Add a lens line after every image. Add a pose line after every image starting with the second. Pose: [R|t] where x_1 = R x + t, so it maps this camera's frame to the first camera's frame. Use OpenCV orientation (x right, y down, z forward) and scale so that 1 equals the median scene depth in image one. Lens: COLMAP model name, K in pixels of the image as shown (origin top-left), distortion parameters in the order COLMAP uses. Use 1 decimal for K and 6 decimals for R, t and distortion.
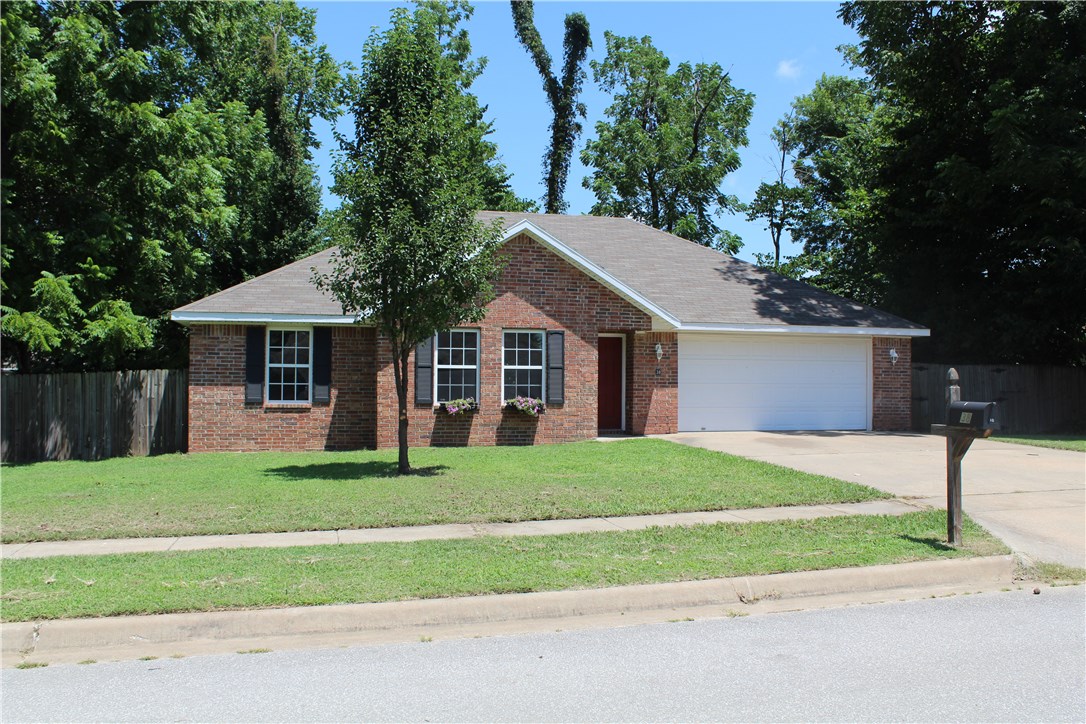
lens RADIAL K [[914.2, 0, 543.0], [0, 914.2, 362.0], [0, 0, 1]] dist [-0.111908, 0.008280]
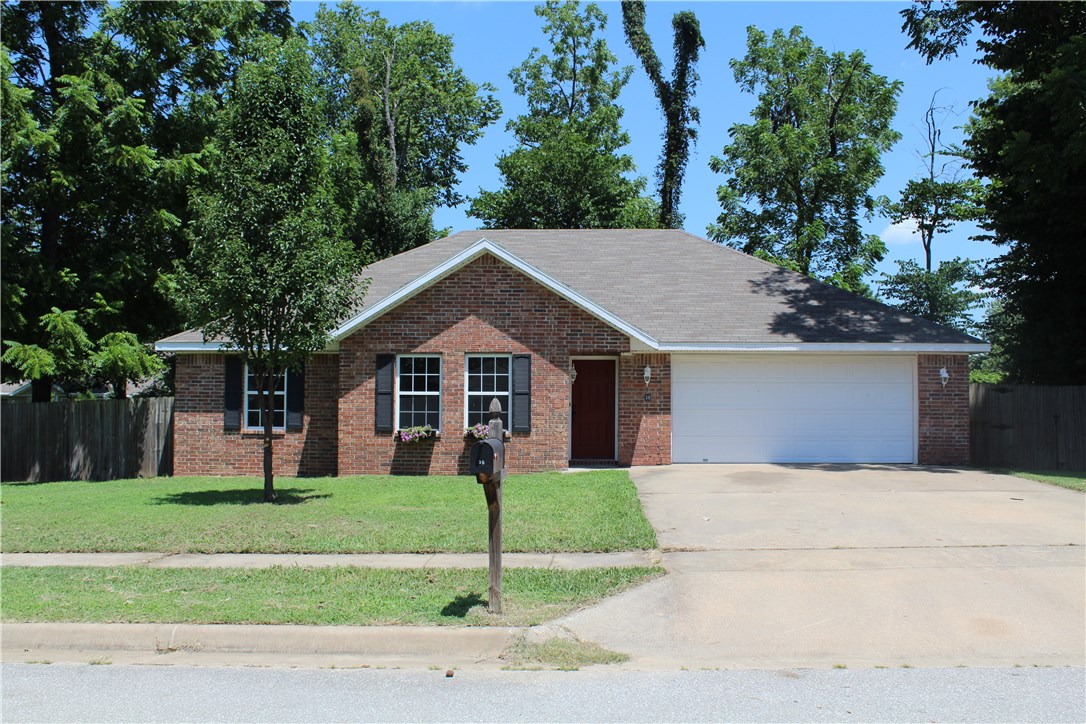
lens RADIAL K [[949.6, 0, 543.0], [0, 949.6, 362.0], [0, 0, 1]] dist [-0.101086, 0.002479]
pose [[0.961274, -0.014392, -0.275219, 0.305572], [0.008043, 0.999675, -0.024181, -0.002395], [0.275477, 0.021031, 0.961077, 0.062928]]
